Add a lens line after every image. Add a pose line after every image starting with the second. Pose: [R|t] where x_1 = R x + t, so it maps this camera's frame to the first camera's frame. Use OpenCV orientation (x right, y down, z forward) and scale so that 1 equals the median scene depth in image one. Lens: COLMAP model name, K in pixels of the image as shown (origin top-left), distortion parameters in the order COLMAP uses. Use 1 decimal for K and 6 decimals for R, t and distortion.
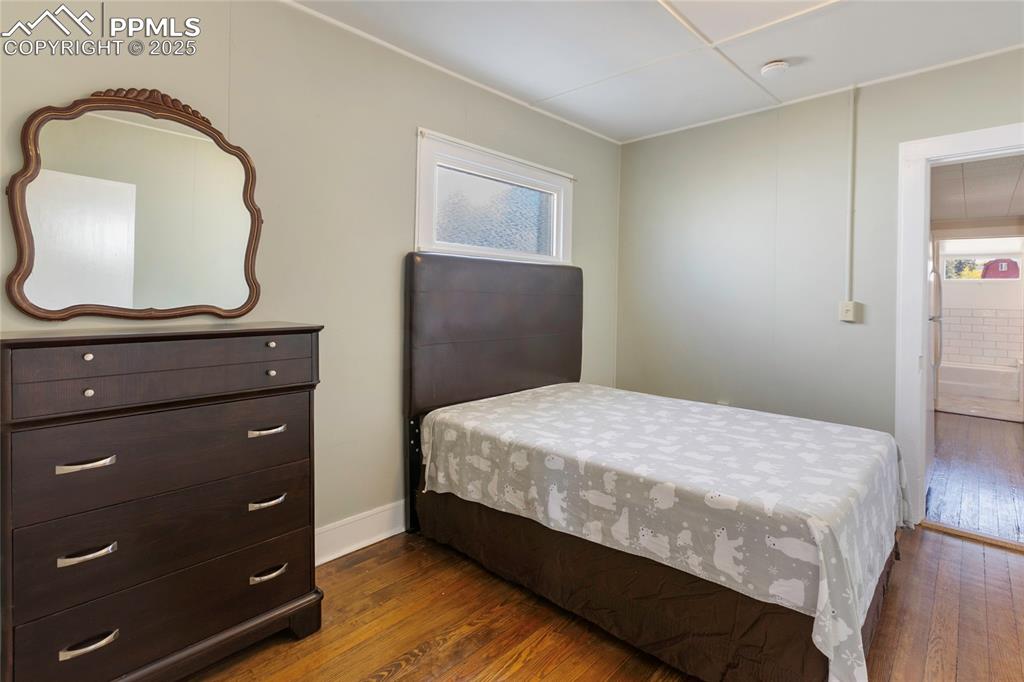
lens RADIAL K [[473.2, 0, 502.2], [0, 473.2, 299.3], [0, 0, 1]] dist [0.001008, 0.000610]
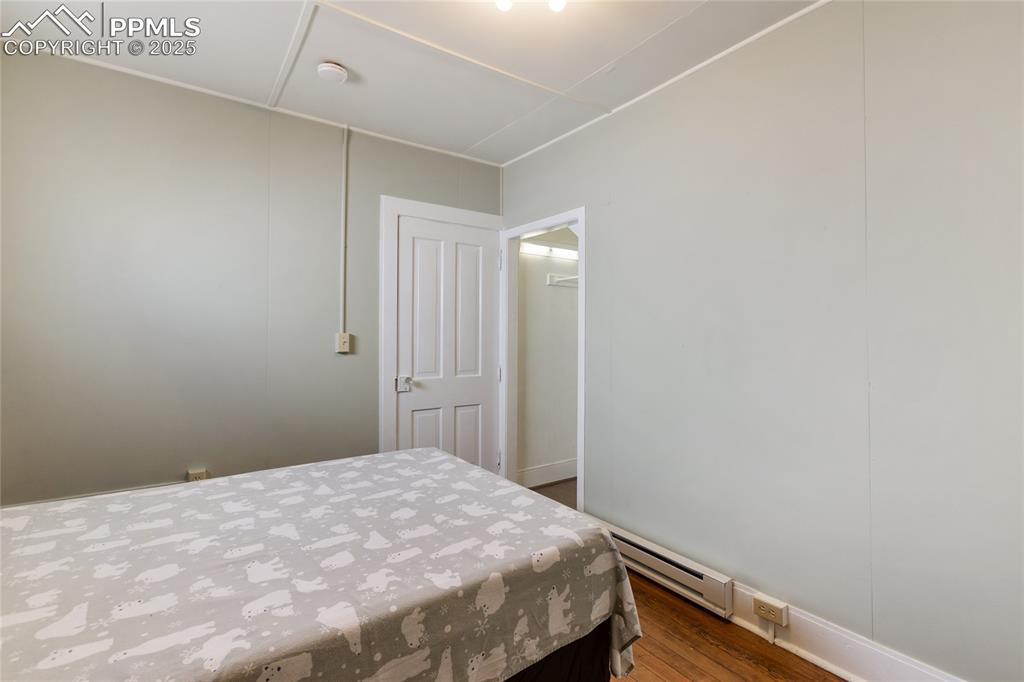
lens RADIAL K [[473.2, 0, 524.3], [0, 473.2, 327.1], [0, 0, 1]] dist [0.001008, 0.000610]
pose [[0.162881, 0.004704, 0.986635, -0.392262], [0.000836, 0.999988, -0.004906, -0.007206], [-0.986645, 0.001624, 0.162875, 0.817779]]
